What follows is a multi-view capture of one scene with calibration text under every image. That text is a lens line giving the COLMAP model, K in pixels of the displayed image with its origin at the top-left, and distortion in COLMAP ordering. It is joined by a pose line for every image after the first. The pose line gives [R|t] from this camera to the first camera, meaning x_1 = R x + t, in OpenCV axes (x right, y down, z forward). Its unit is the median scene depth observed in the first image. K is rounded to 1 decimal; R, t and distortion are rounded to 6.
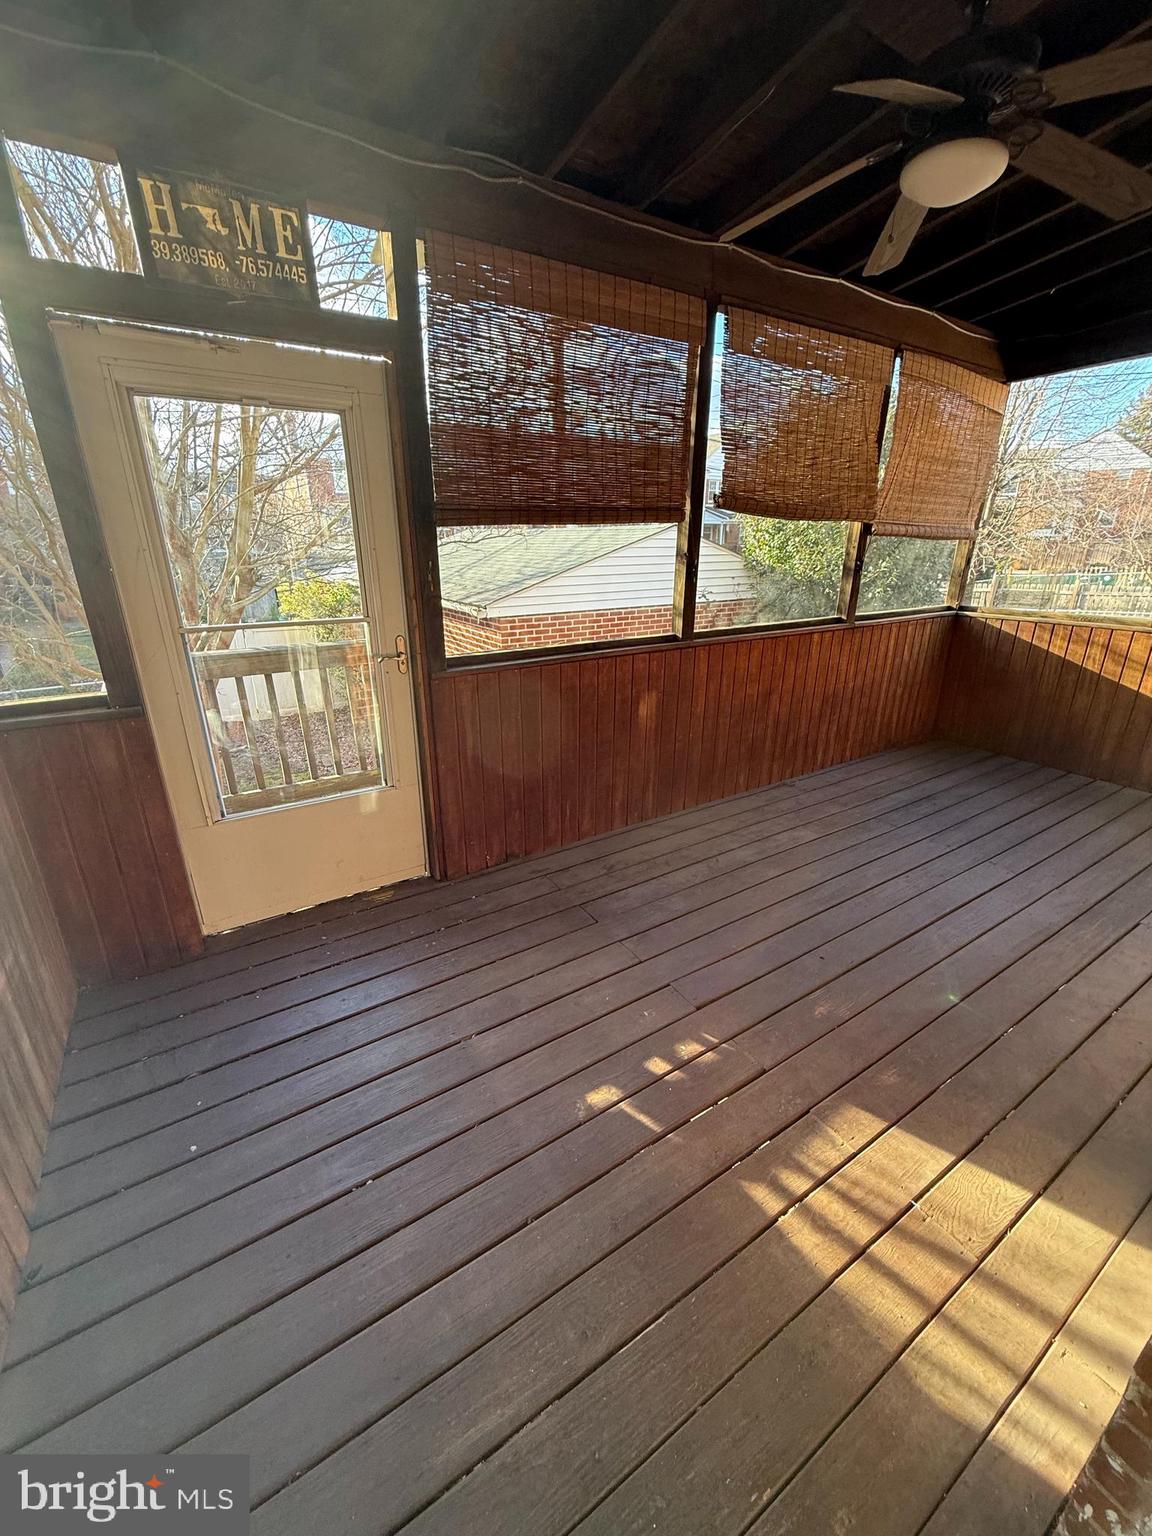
lens RADIAL K [[607.2, 0, 574.7], [0, 607.2, 765.3], [0, 0, 1]] dist [0.000563, 0.000903]
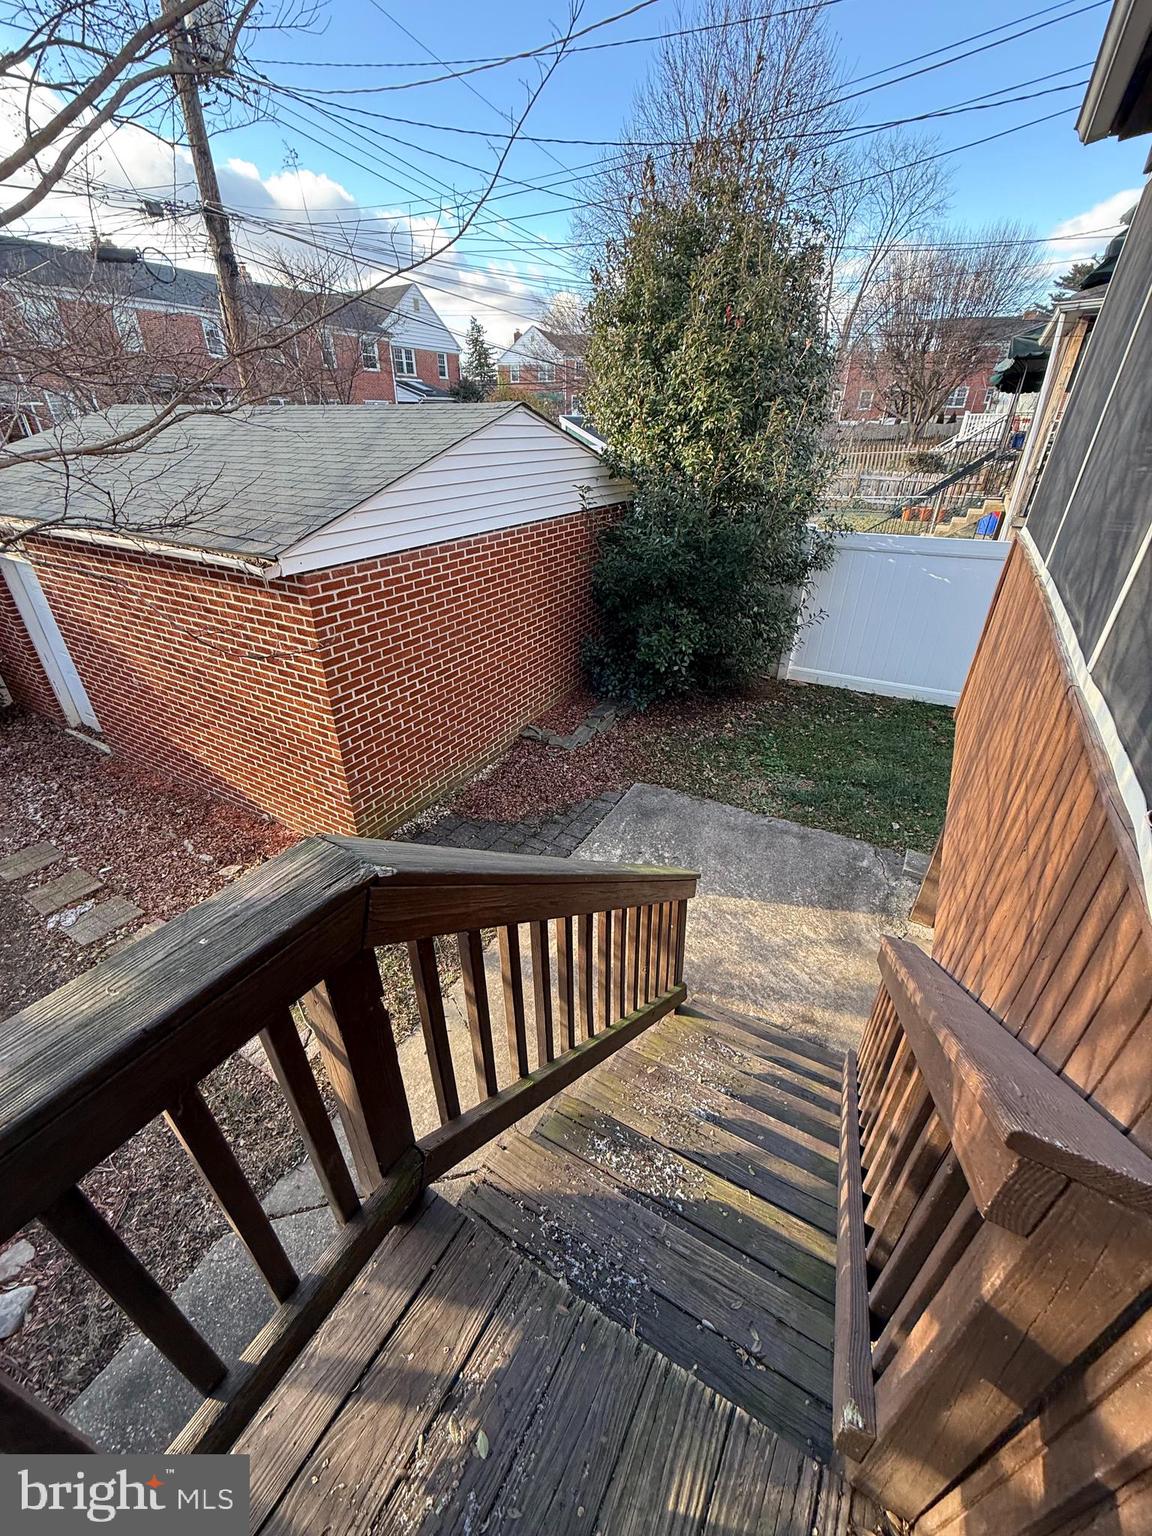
lens RADIAL K [[607.2, 0, 580.8], [0, 607.2, 772.5], [0, 0, 1]] dist [0.000563, 0.000903]
pose [[0.882333, -0.232004, 0.409466, -0.165728], [0.161087, 0.966374, 0.200432, -0.130682], [-0.442198, -0.110888, 0.890036, 0.345492]]
